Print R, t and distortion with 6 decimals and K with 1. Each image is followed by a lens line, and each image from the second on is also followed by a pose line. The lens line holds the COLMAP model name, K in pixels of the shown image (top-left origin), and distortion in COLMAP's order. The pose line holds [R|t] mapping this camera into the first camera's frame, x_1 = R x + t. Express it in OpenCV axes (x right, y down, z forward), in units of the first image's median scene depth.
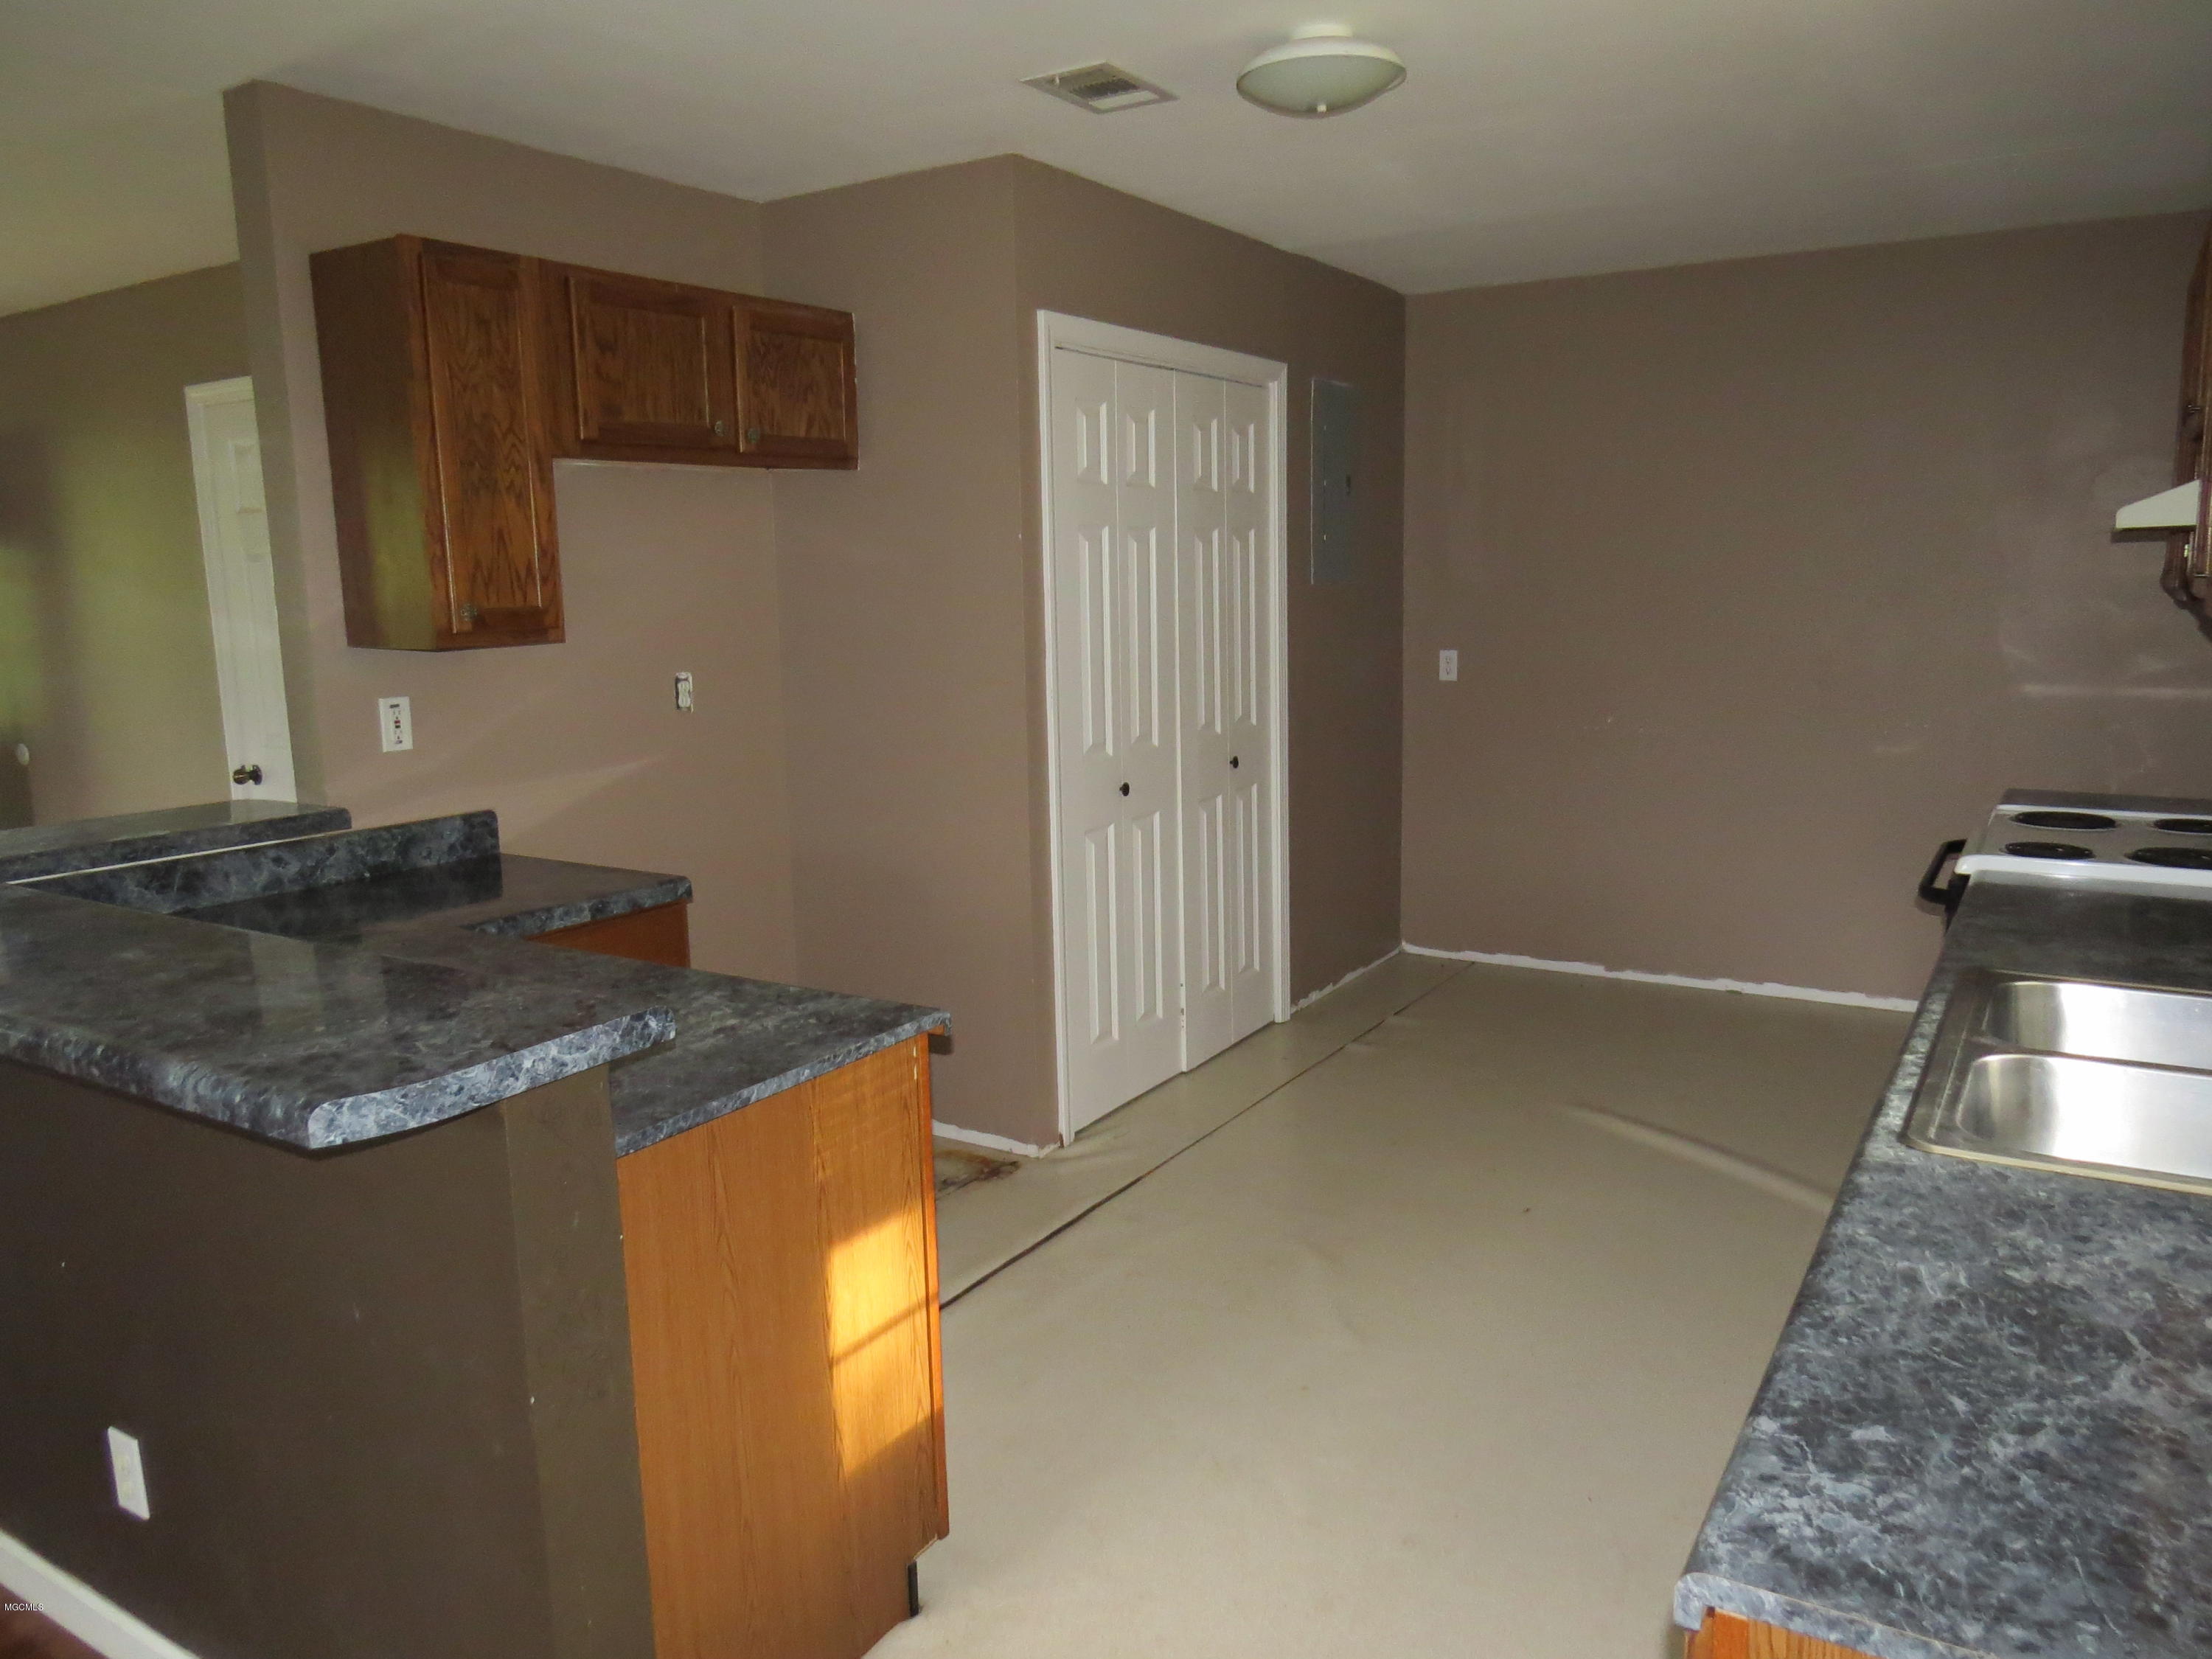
lens RADIAL K [[1560.8, 0, 1111.2], [0, 1560.8, 827.1], [0, 0, 1]] dist [-0.003402, 0.000260]
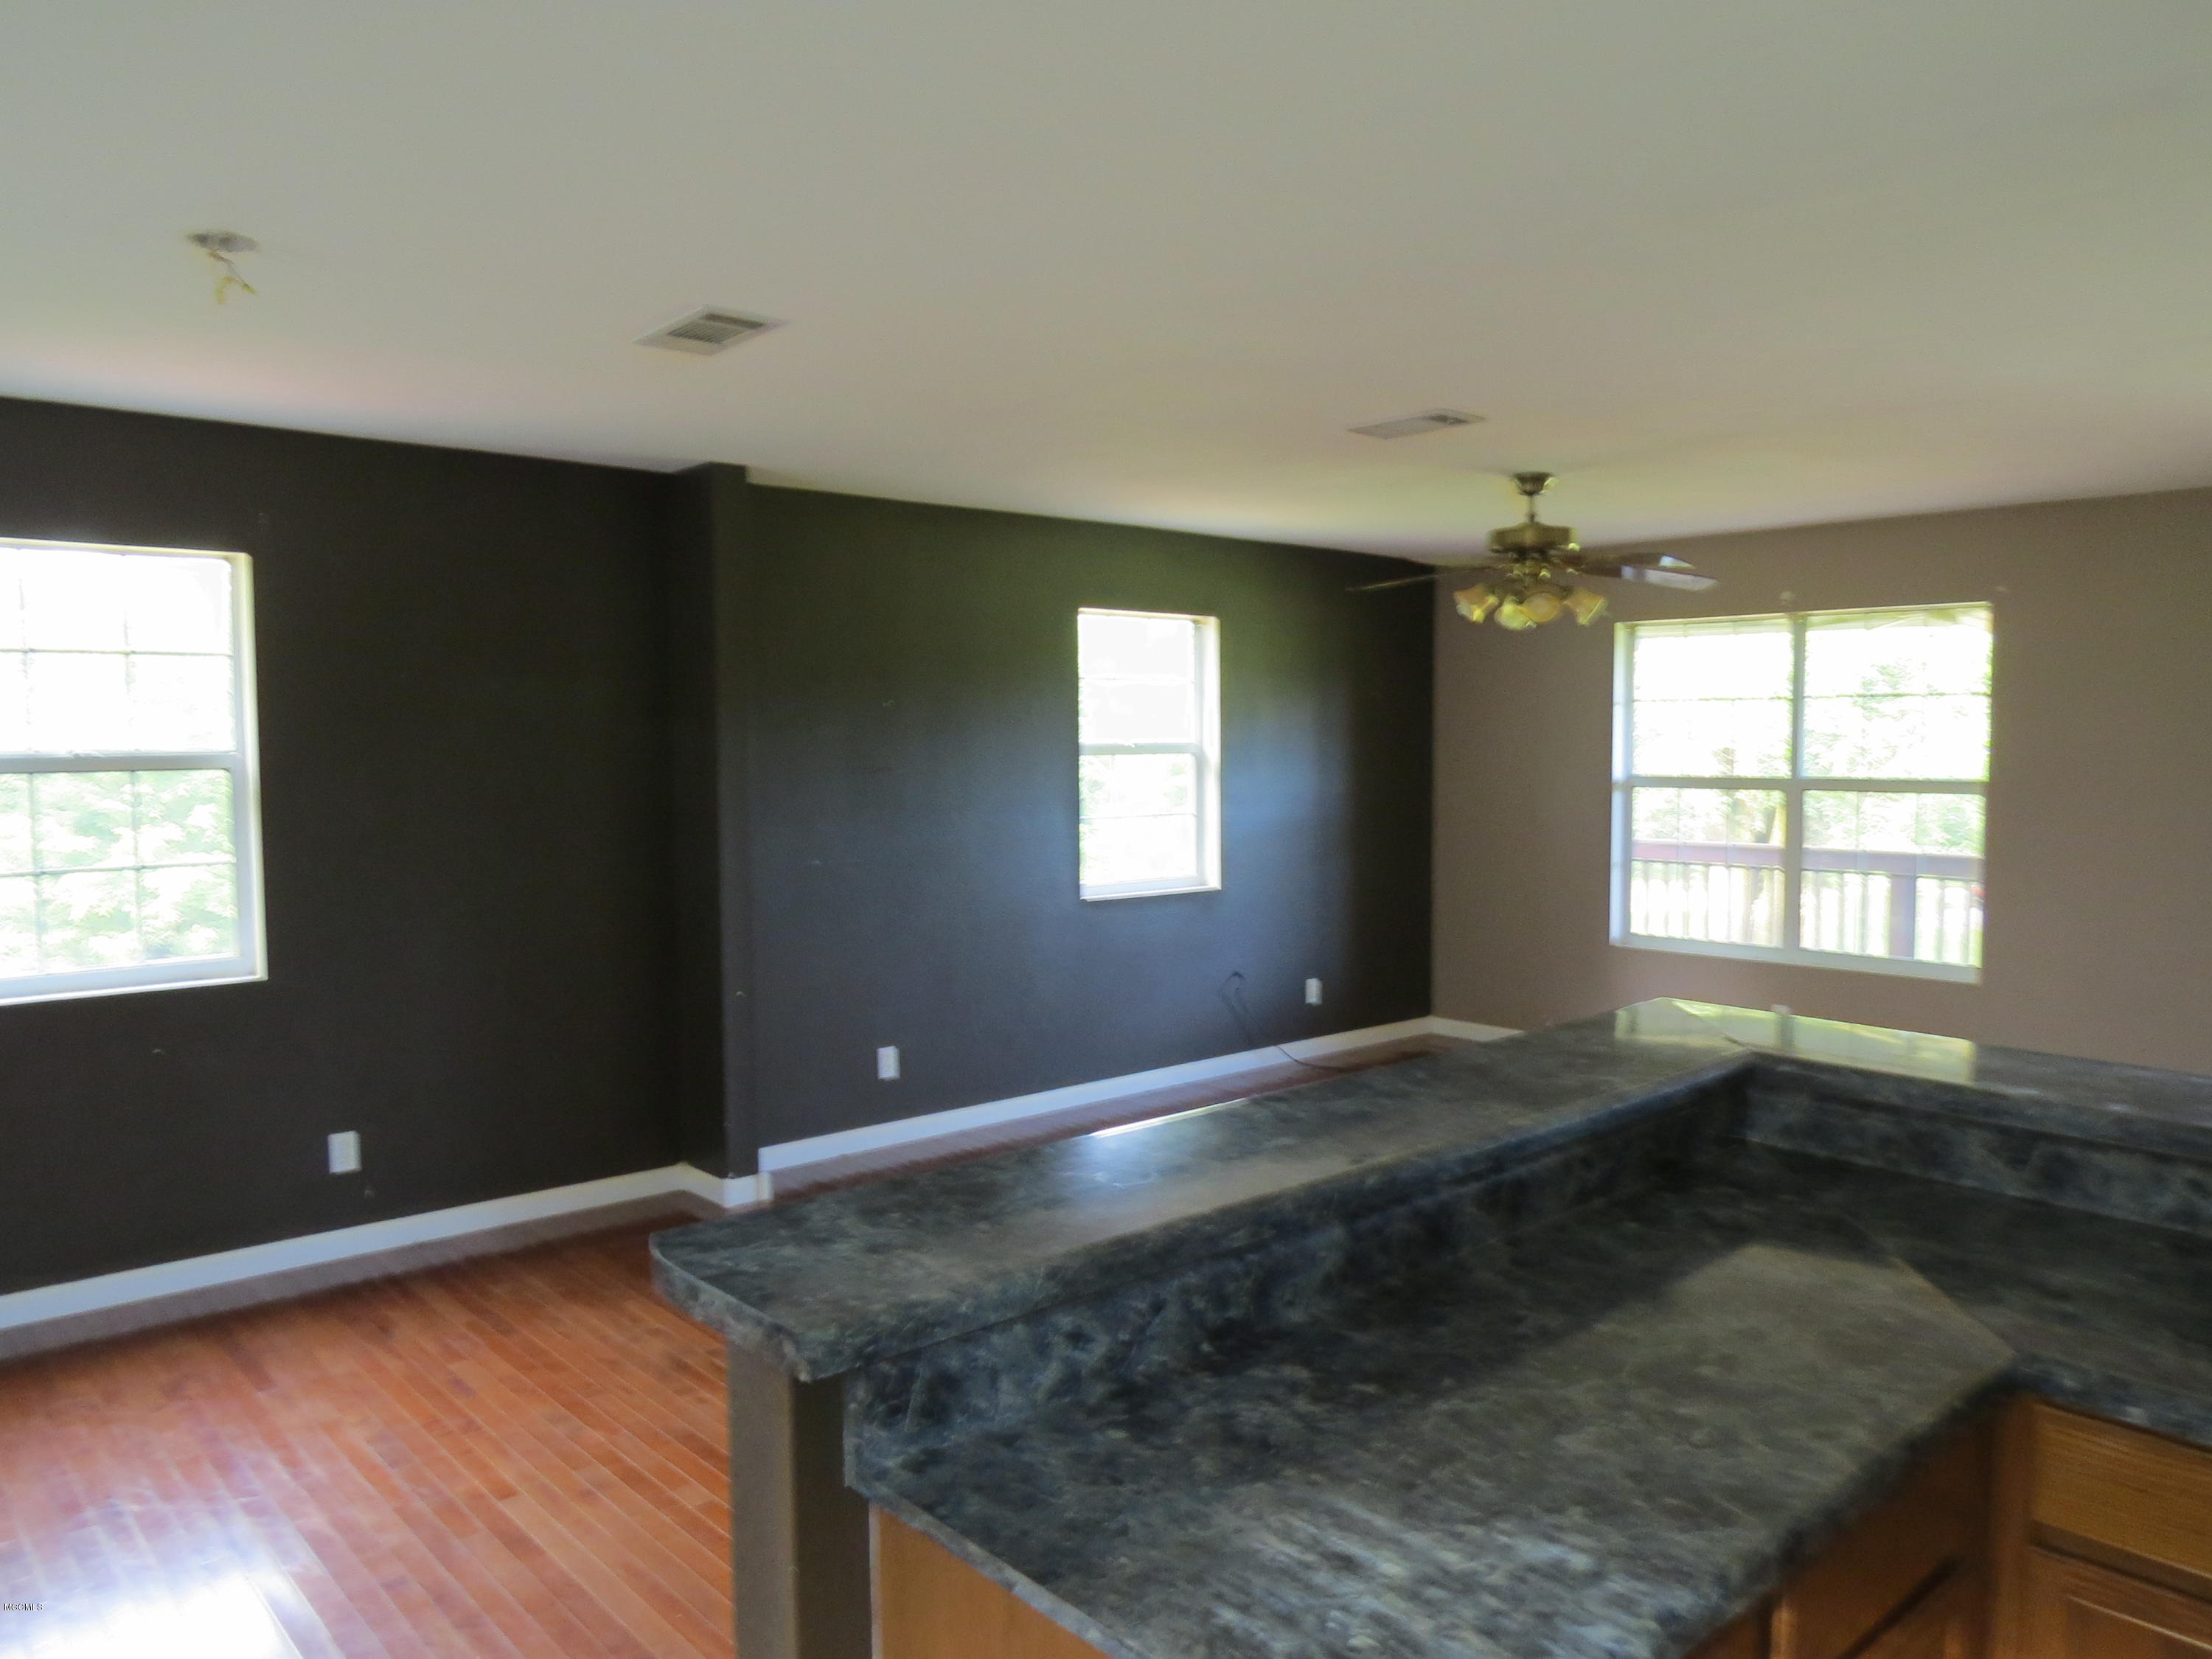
lens RADIAL K [[1560.8, 0, 1111.3], [0, 1560.8, 833.3], [0, 0, 1]] dist [-0.003402, 0.000260]
pose [[-0.266245, 0.082808, -0.960342, 0.376087], [-0.152303, 0.980173, 0.126743, -0.236389], [0.951797, 0.180008, -0.248355, 1.144648]]
